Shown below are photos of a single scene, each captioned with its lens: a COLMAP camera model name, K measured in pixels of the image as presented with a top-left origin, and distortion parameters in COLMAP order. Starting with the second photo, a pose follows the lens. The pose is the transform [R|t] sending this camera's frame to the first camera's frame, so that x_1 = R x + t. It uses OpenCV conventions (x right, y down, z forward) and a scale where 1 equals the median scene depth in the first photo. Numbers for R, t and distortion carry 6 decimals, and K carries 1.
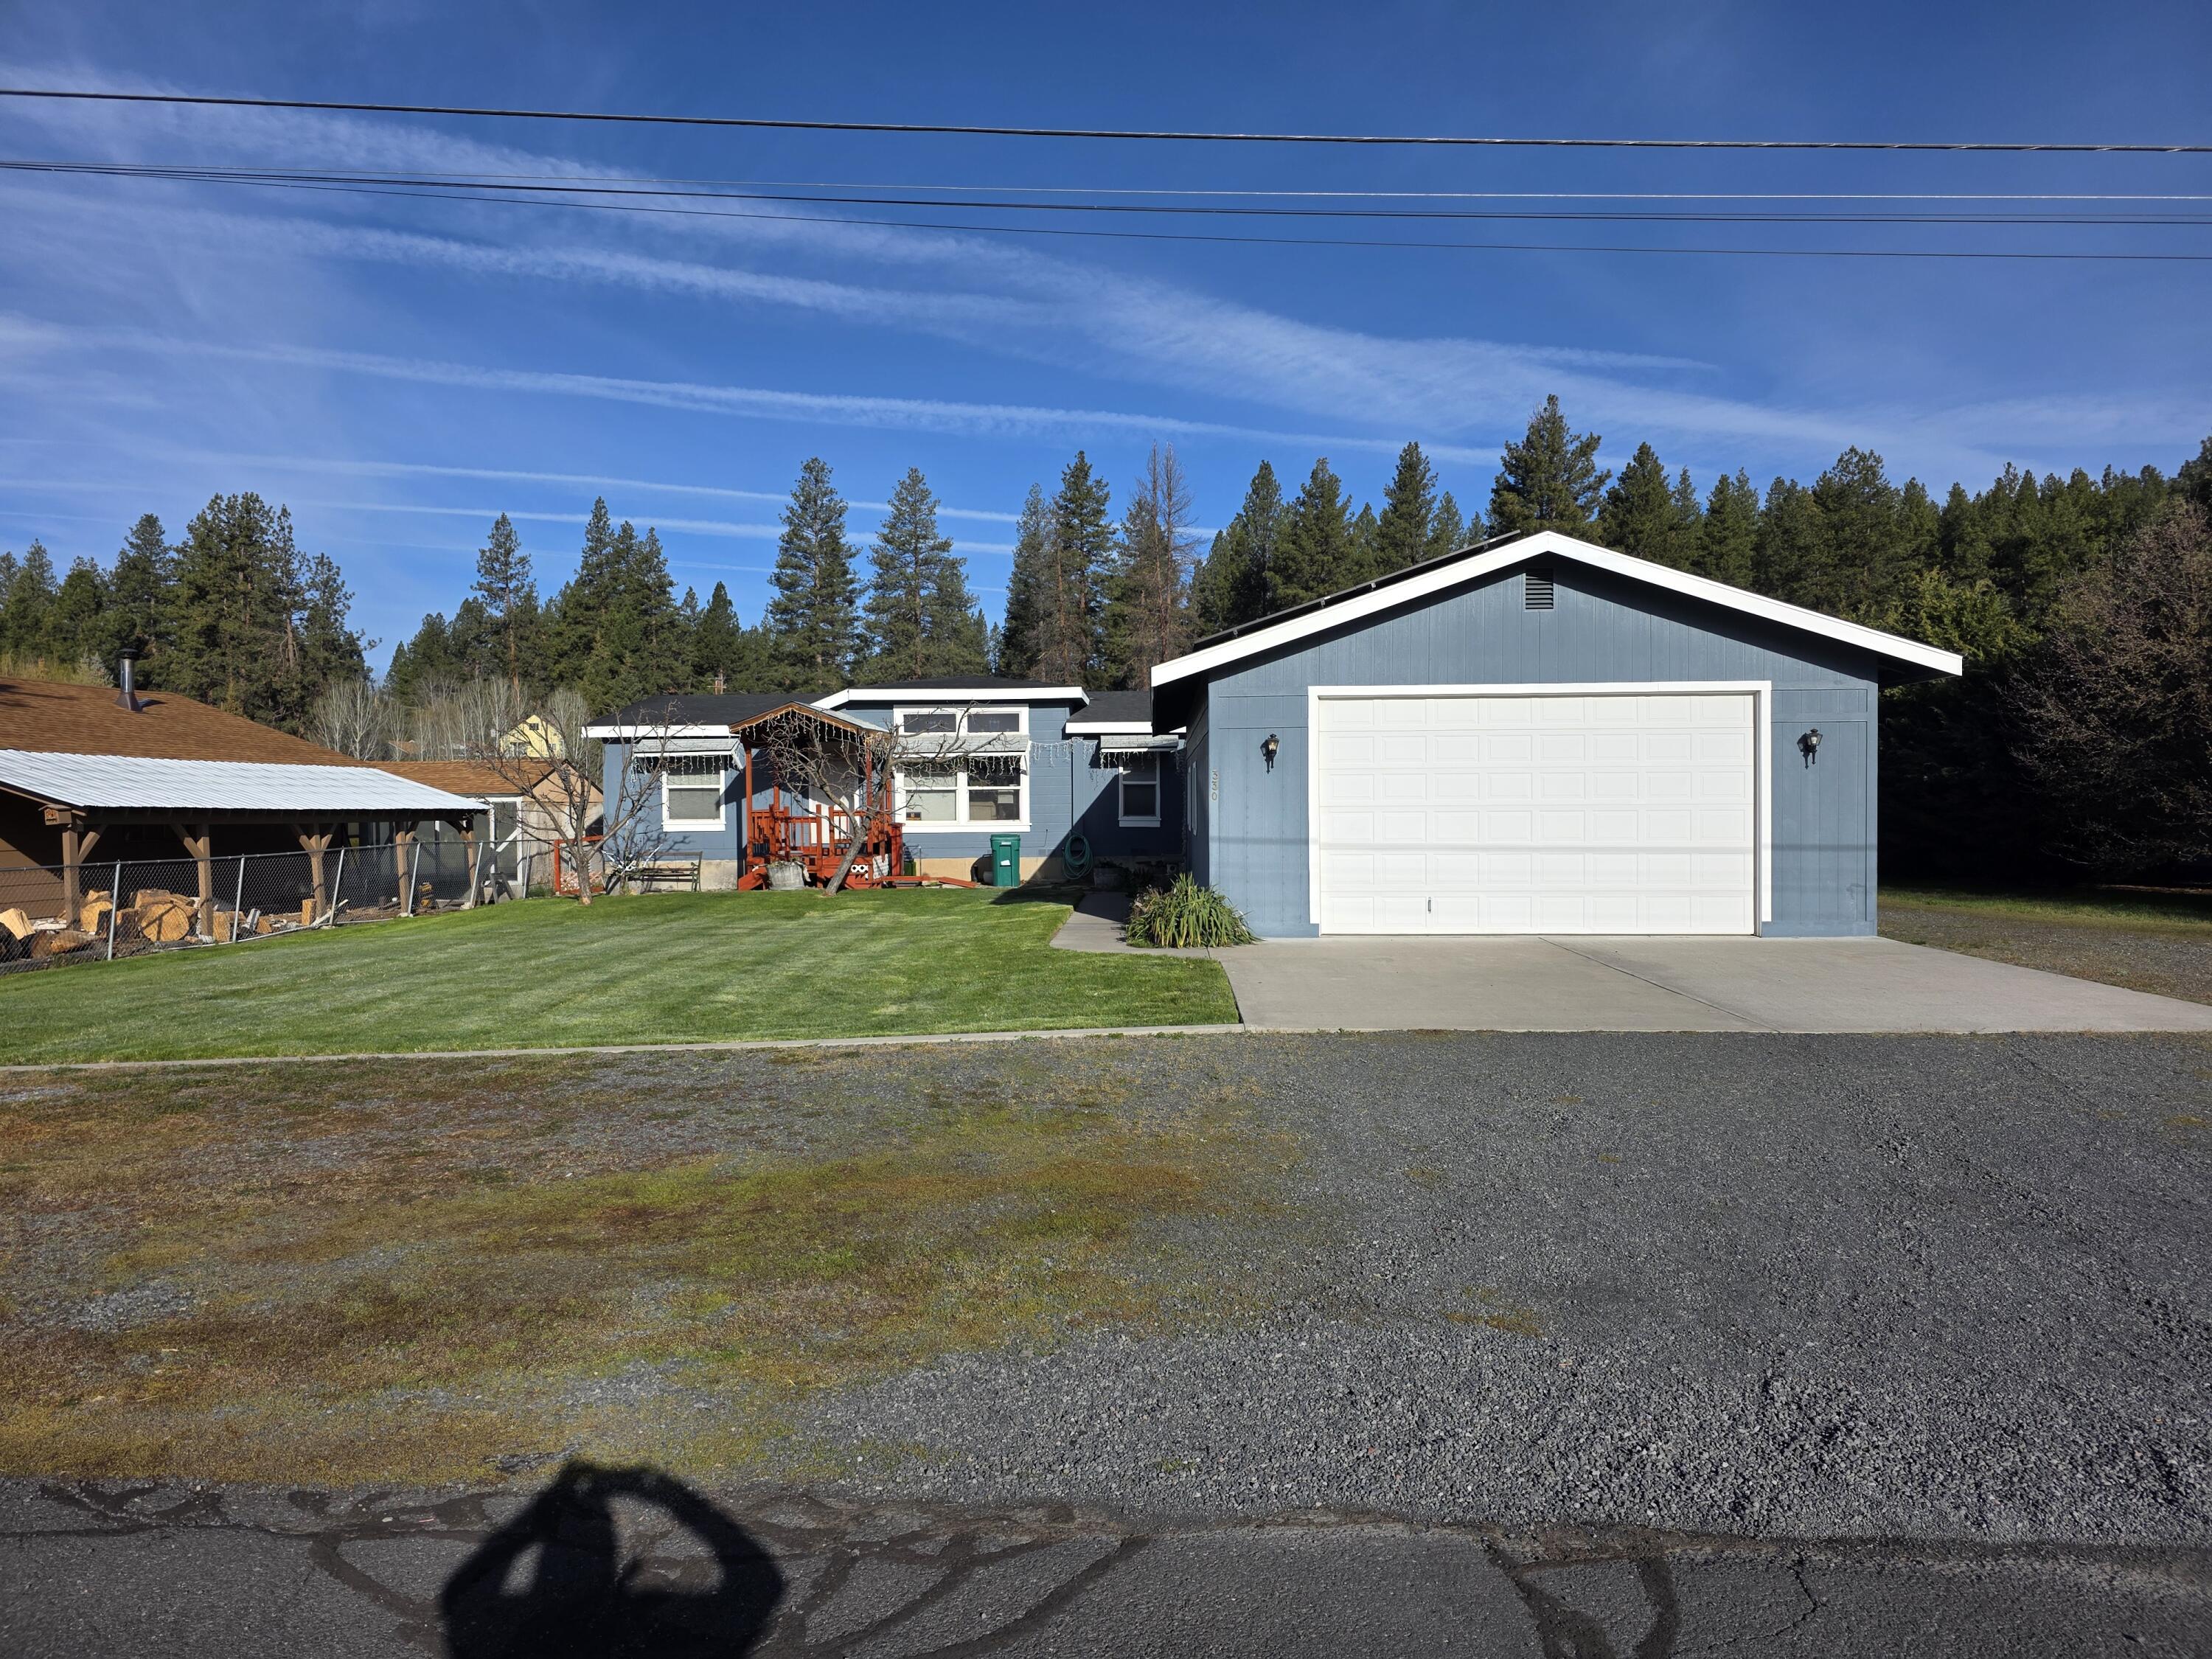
lens RADIAL K [[1479.6, 0, 1106.0], [0, 1479.6, 829.5], [0, 0, 1]] dist [0.051776, -0.000127]
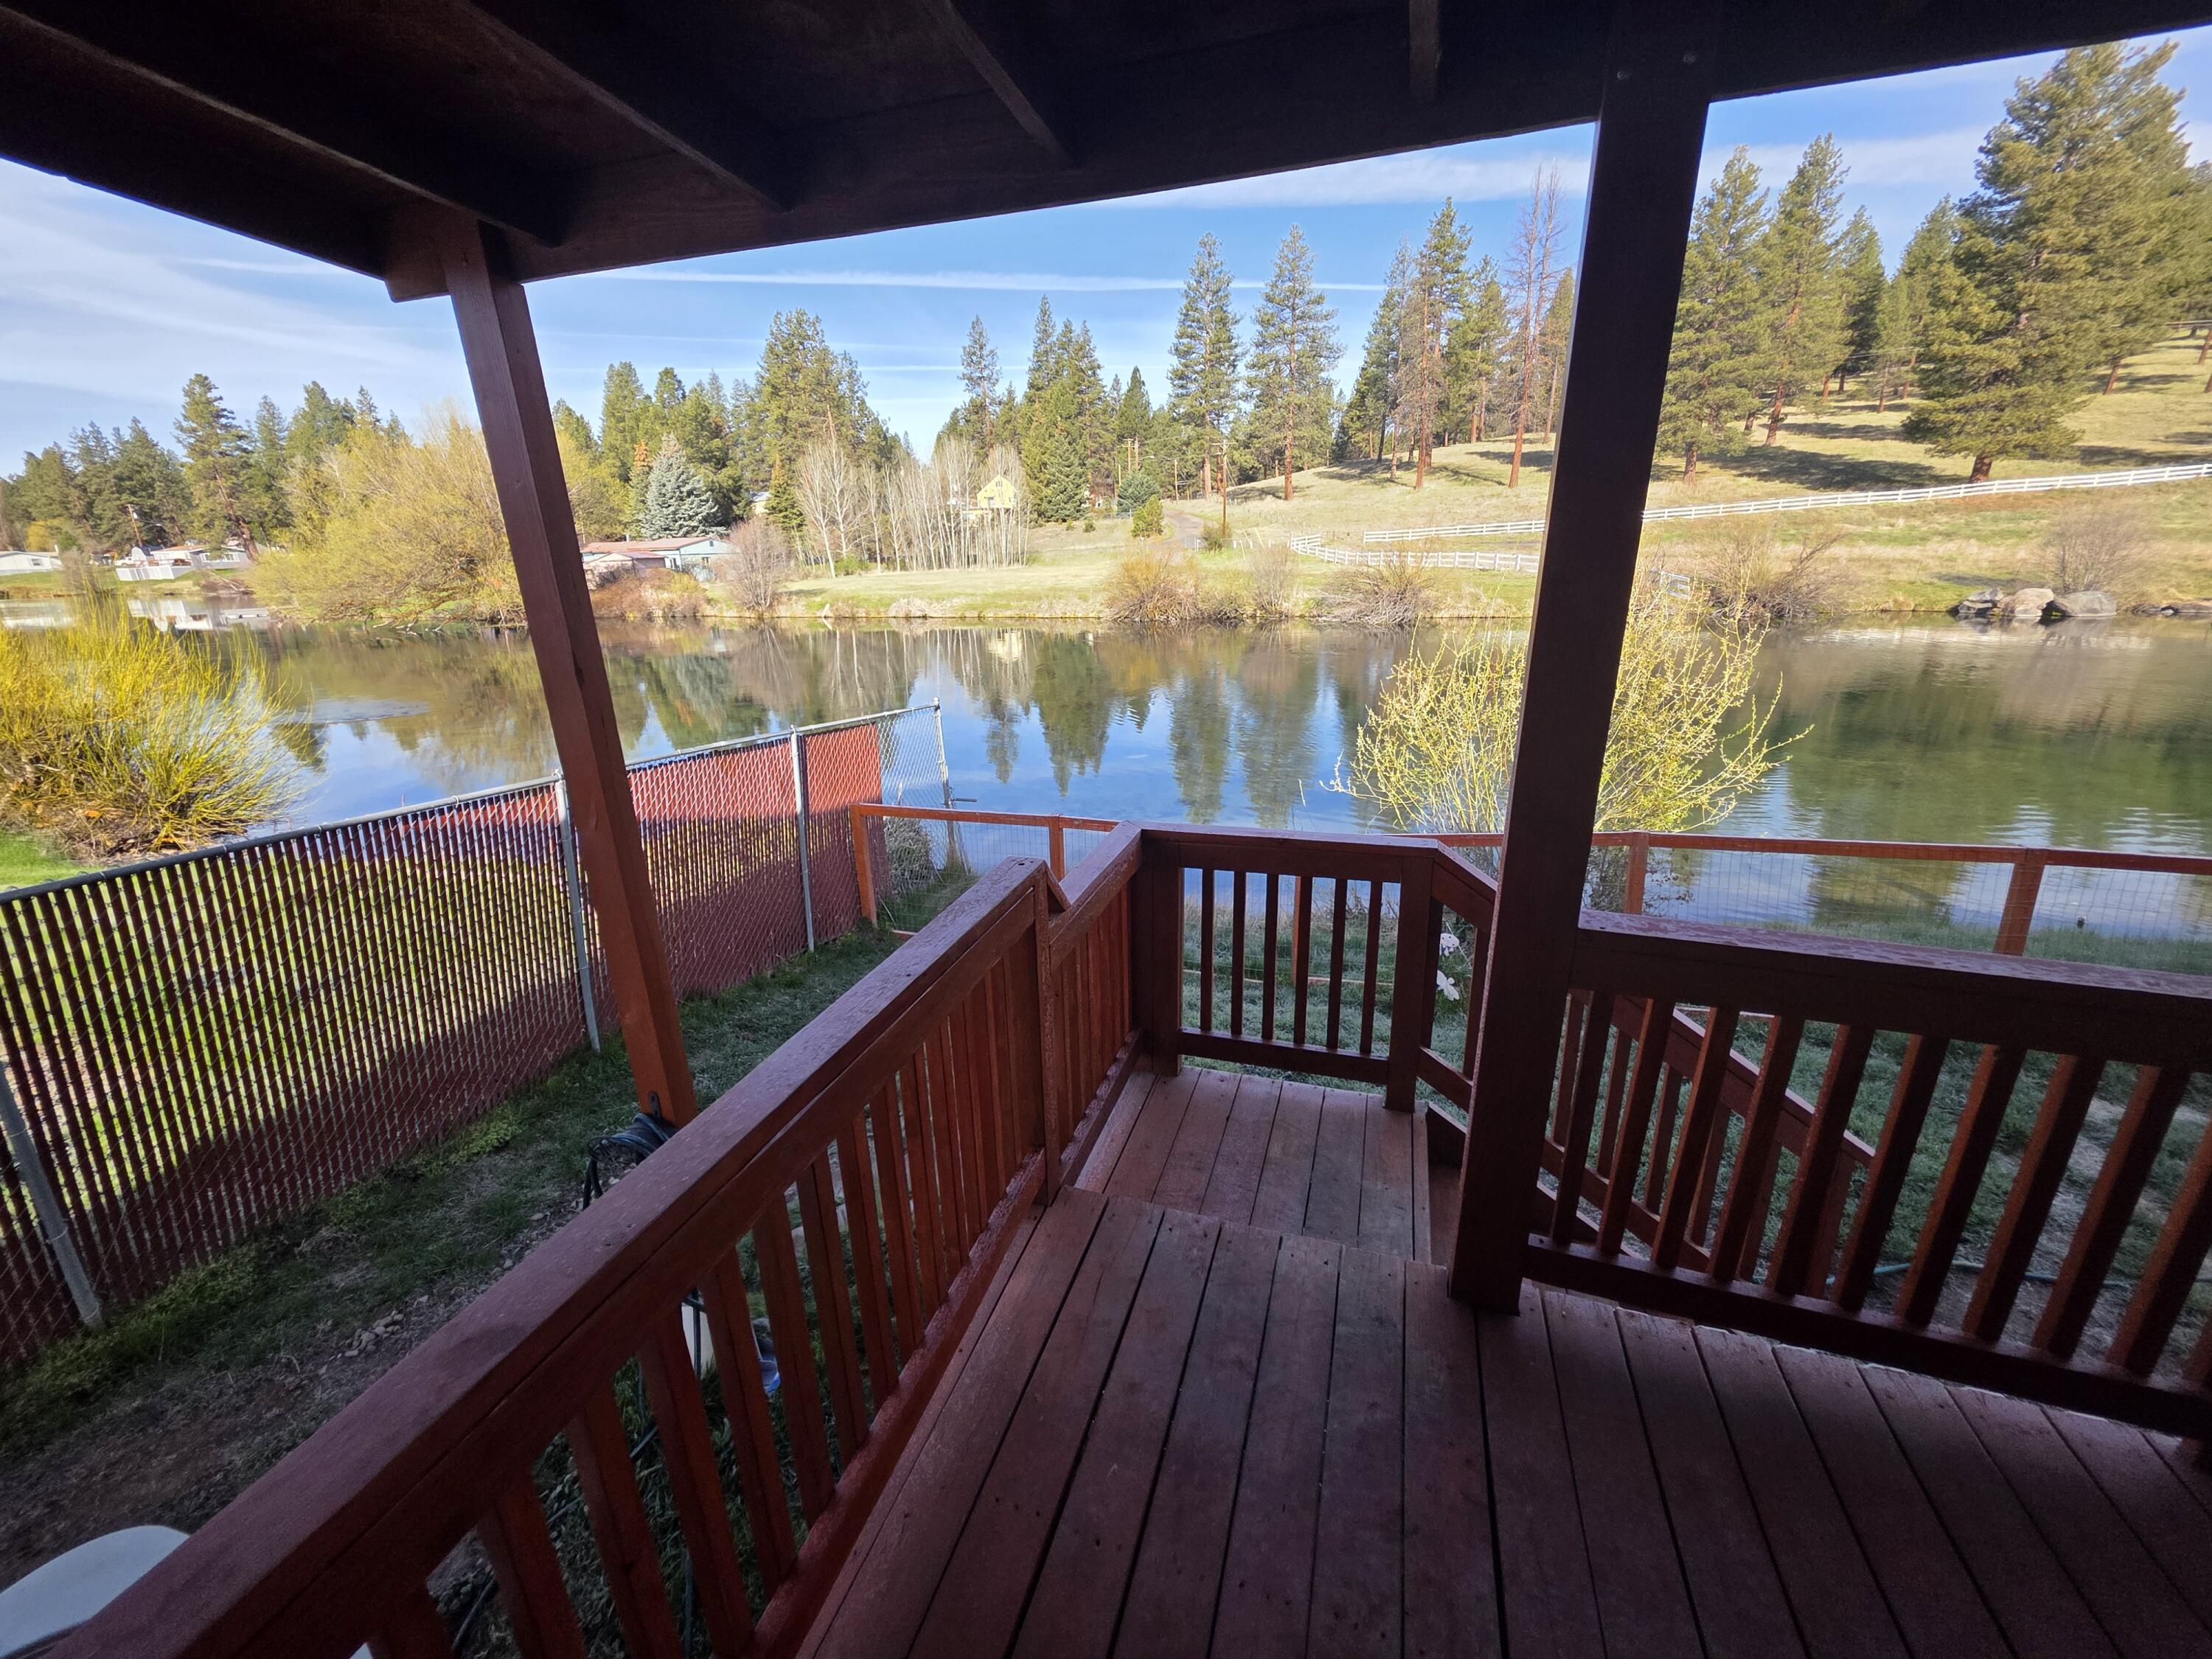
lens RADIAL K [[877.1, 0, 1106.0], [0, 877.1, 829.5], [0, 0, 1]] dist [0.000800, 0.000567]
pose [[0.955955, 0.075373, -0.283669, -0.040020], [0.013425, 0.954226, 0.298786, -0.006273], [0.293205, -0.289435, 0.911185, 0.203764]]
